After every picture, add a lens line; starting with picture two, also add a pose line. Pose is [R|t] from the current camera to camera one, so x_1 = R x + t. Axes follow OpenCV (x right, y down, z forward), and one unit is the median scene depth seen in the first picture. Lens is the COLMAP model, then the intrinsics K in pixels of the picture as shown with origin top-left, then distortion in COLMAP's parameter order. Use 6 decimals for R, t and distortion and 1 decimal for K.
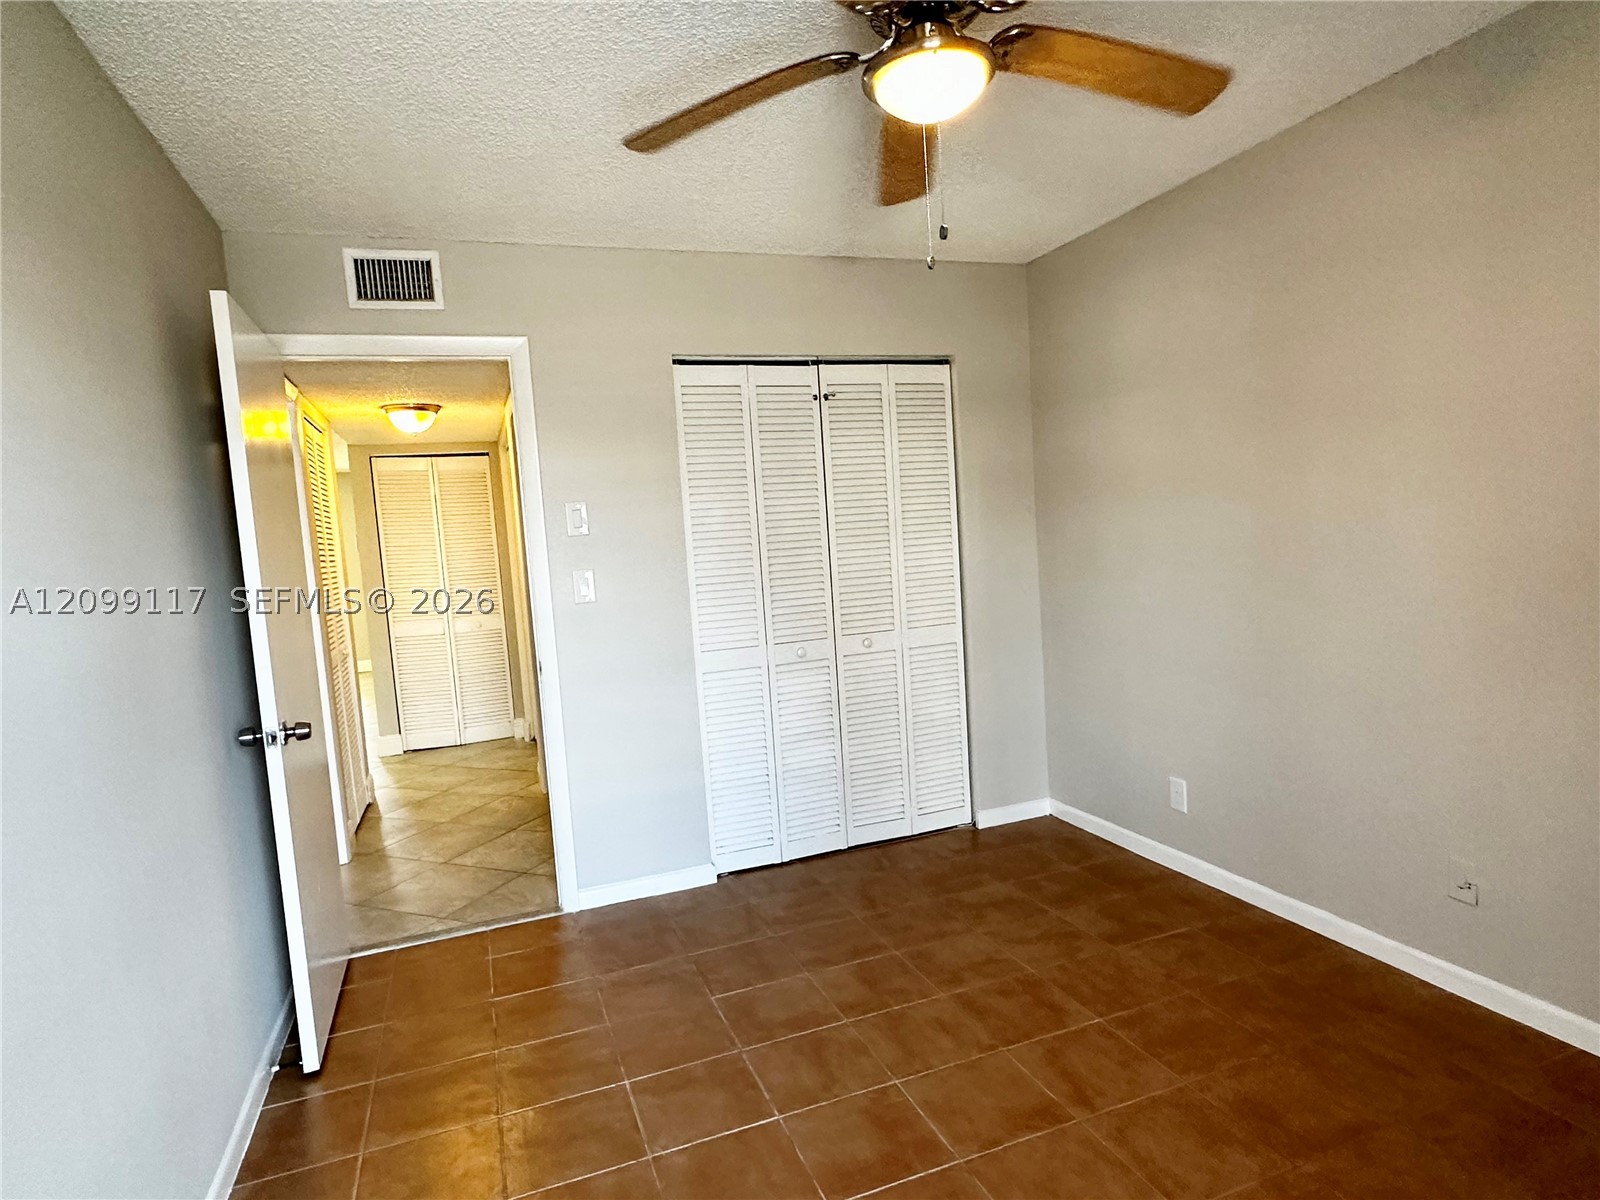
lens RADIAL K [[894.9, 0, 799.2], [0, 894.9, 598.4], [0, 0, 1]] dist [-0.000779, -0.001044]
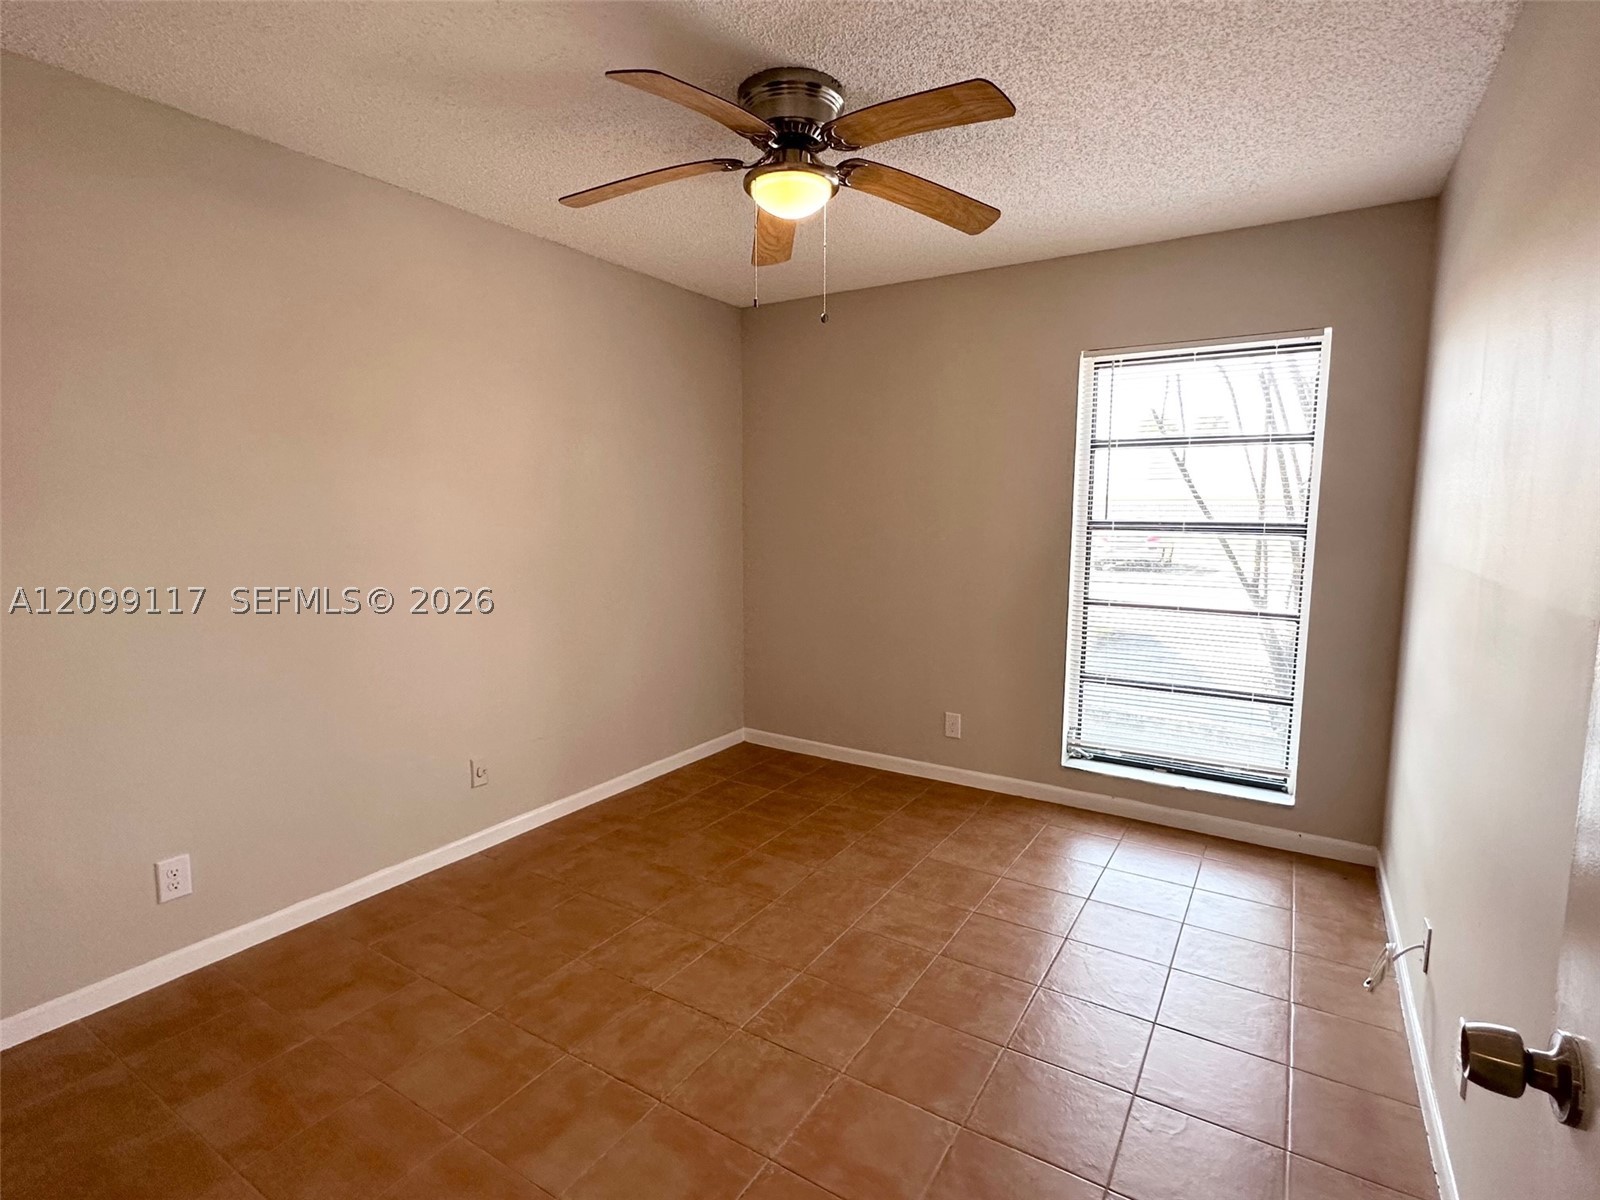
lens RADIAL K [[773.0, 0, 799.0], [0, 773.0, 602.0], [0, 0, 1]] dist [-0.000755, -0.000403]
pose [[-0.593329, -0.029714, 0.804411, -0.552830], [0.101048, 0.988664, 0.111052, -0.048717], [-0.798593, 0.147174, -0.583601, 1.178344]]
